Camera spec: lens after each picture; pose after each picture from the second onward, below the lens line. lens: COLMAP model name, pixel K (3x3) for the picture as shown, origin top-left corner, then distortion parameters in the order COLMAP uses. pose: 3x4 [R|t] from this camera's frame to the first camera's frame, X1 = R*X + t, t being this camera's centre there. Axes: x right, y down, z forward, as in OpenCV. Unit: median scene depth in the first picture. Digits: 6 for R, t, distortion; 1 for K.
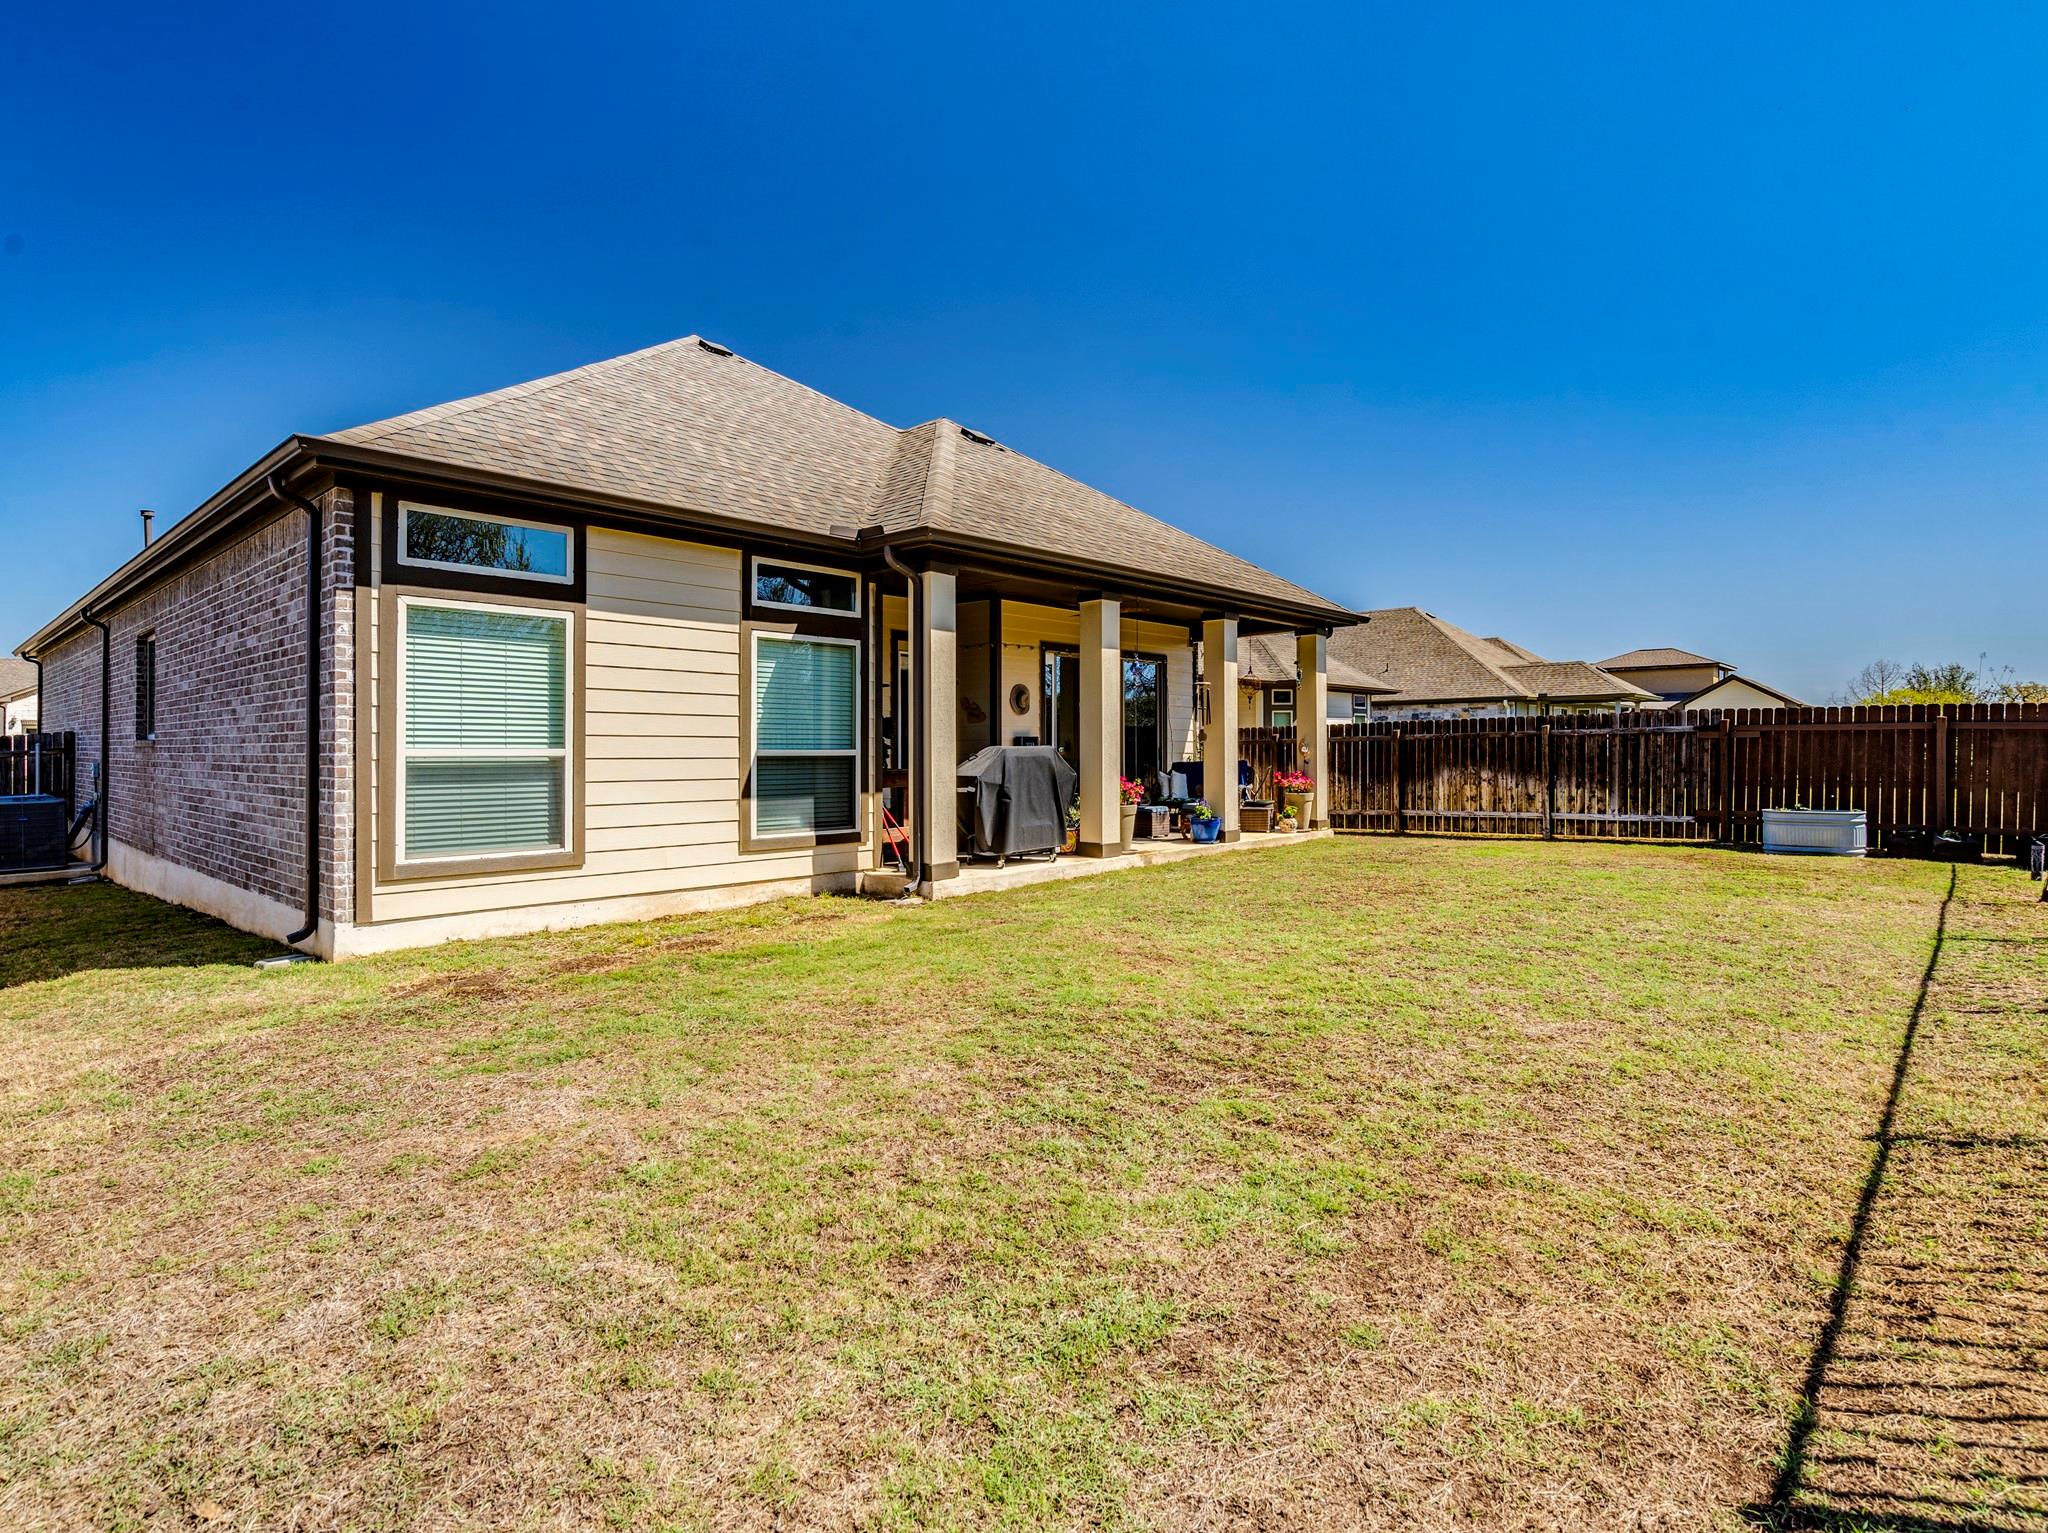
lens RADIAL K [[1076.6, 0, 1025.8], [0, 1076.6, 751.1], [0, 0, 1]] dist [-0.005348, 0.000823]
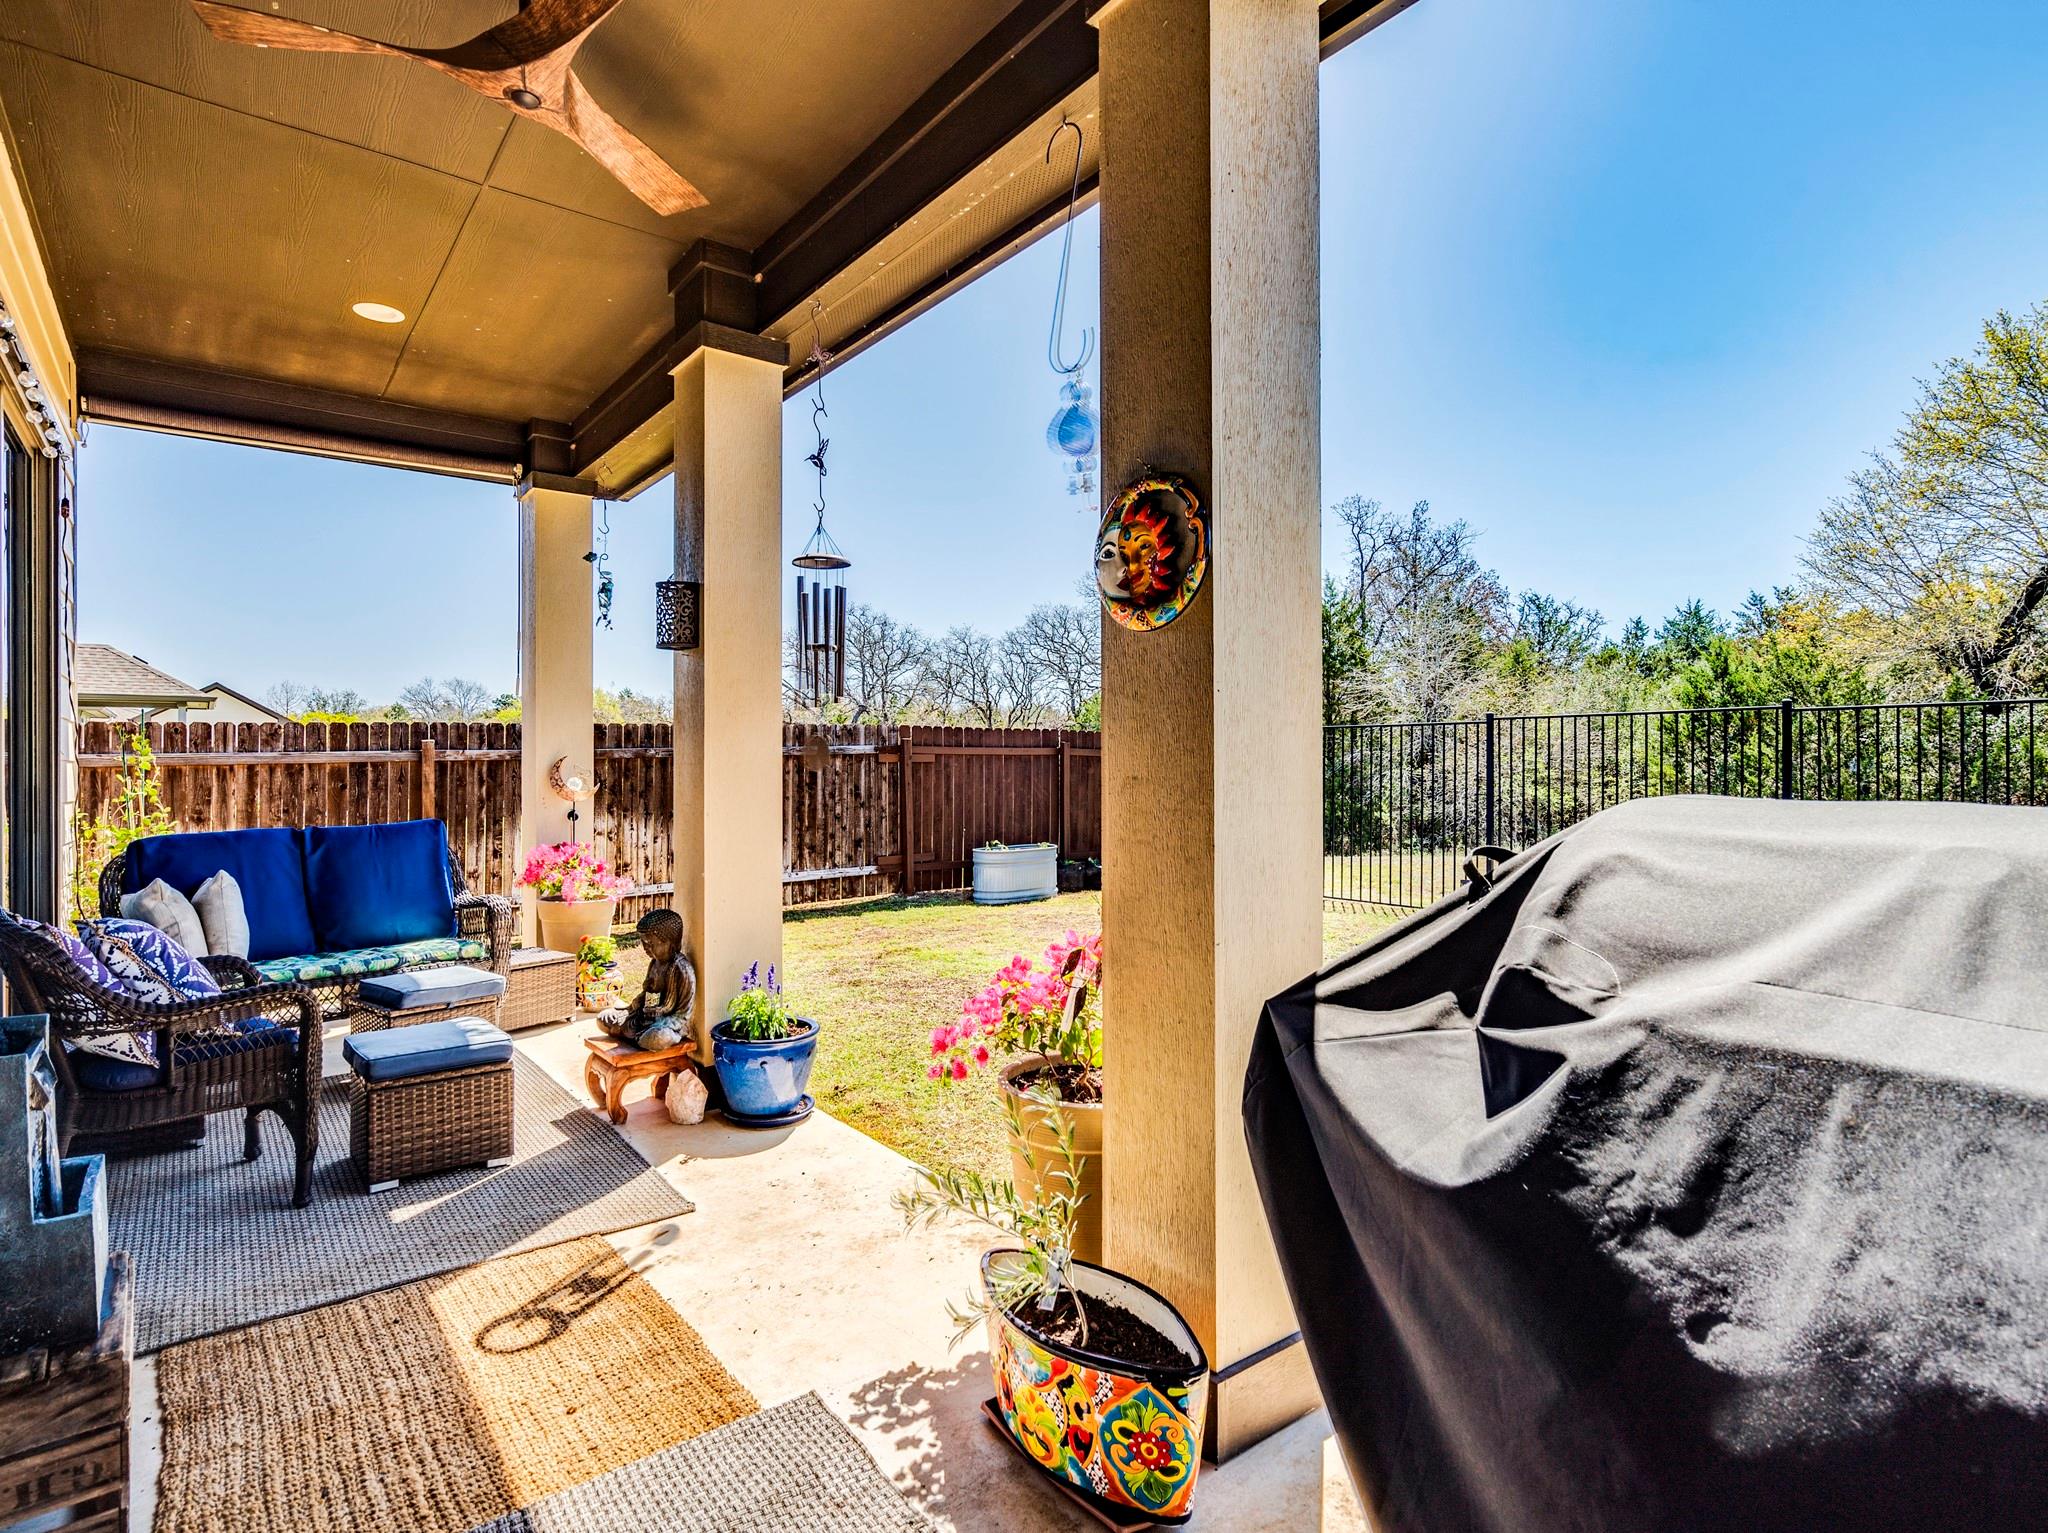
lens RADIAL K [[1059.7, 0, 1028.6], [0, 1059.7, 773.4], [0, 0, 1]] dist [-0.003424, -0.000100]
pose [[0.176462, -0.004106, 0.984299, -0.087183], [0.003067, 0.999989, 0.003621, -0.006203], [-0.984303, 0.002380, 0.176473, 0.727538]]
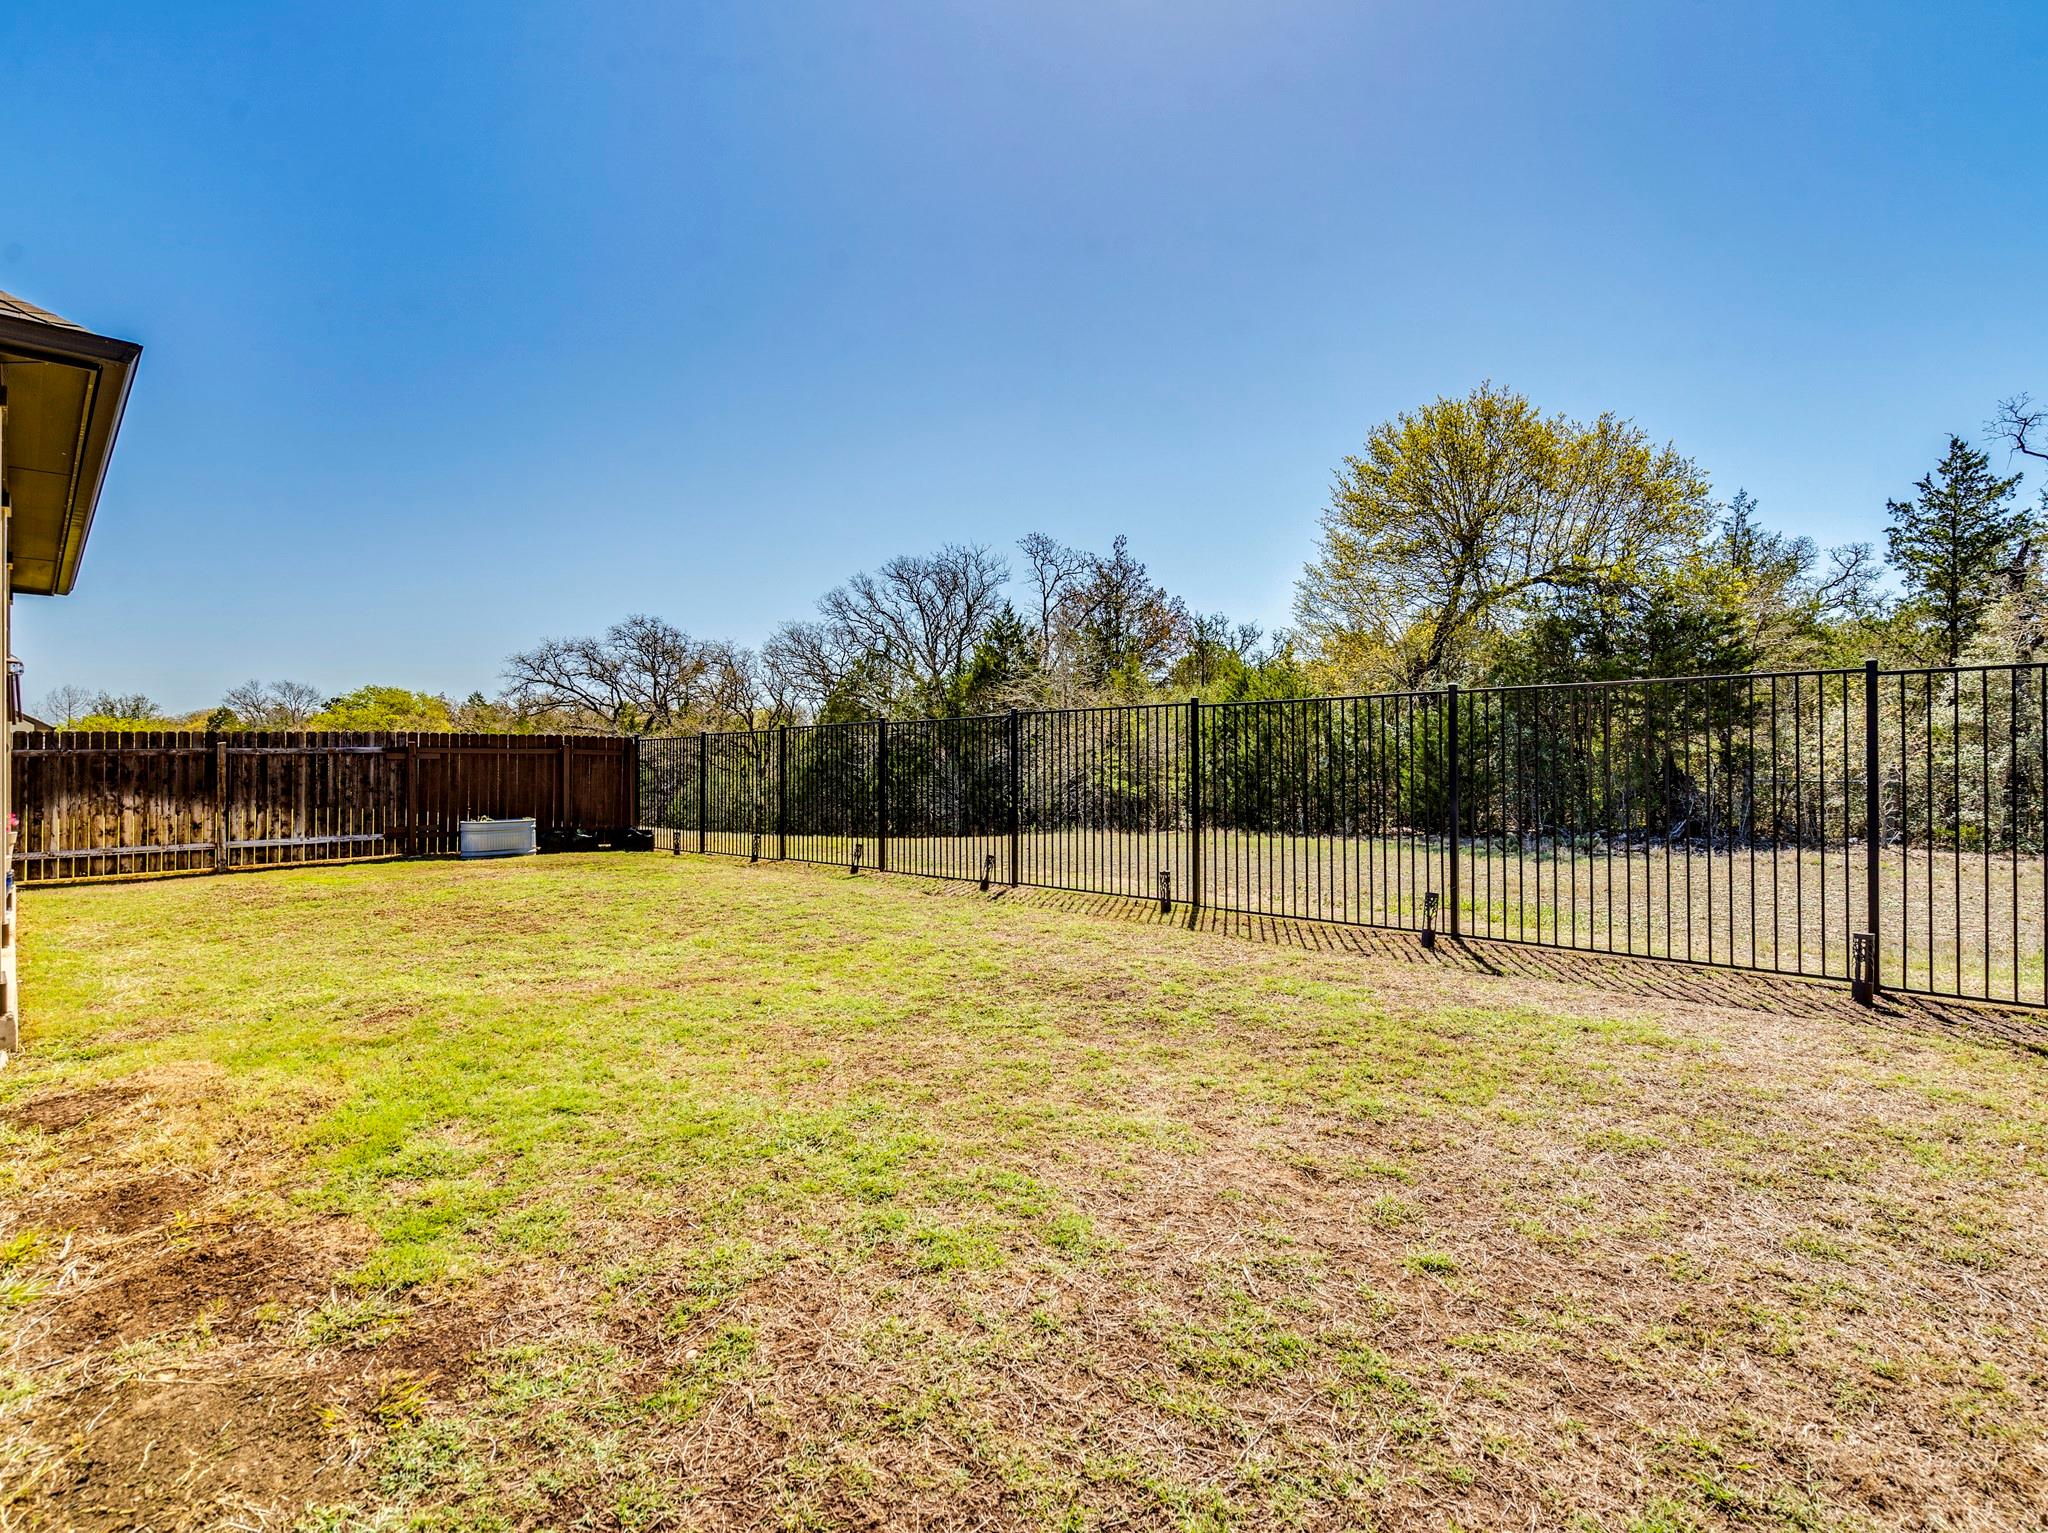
lens RADIAL K [[1035.1, 0, 1018.5], [0, 1035.1, 769.3], [0, 0, 1]] dist [-0.002796, 0.000388]
pose [[0.064313, 0.002130, 0.997927, -0.327899], [0.007599, 0.999968, -0.002624, 0.005115], [-0.997901, 0.007752, 0.064295, 0.302341]]
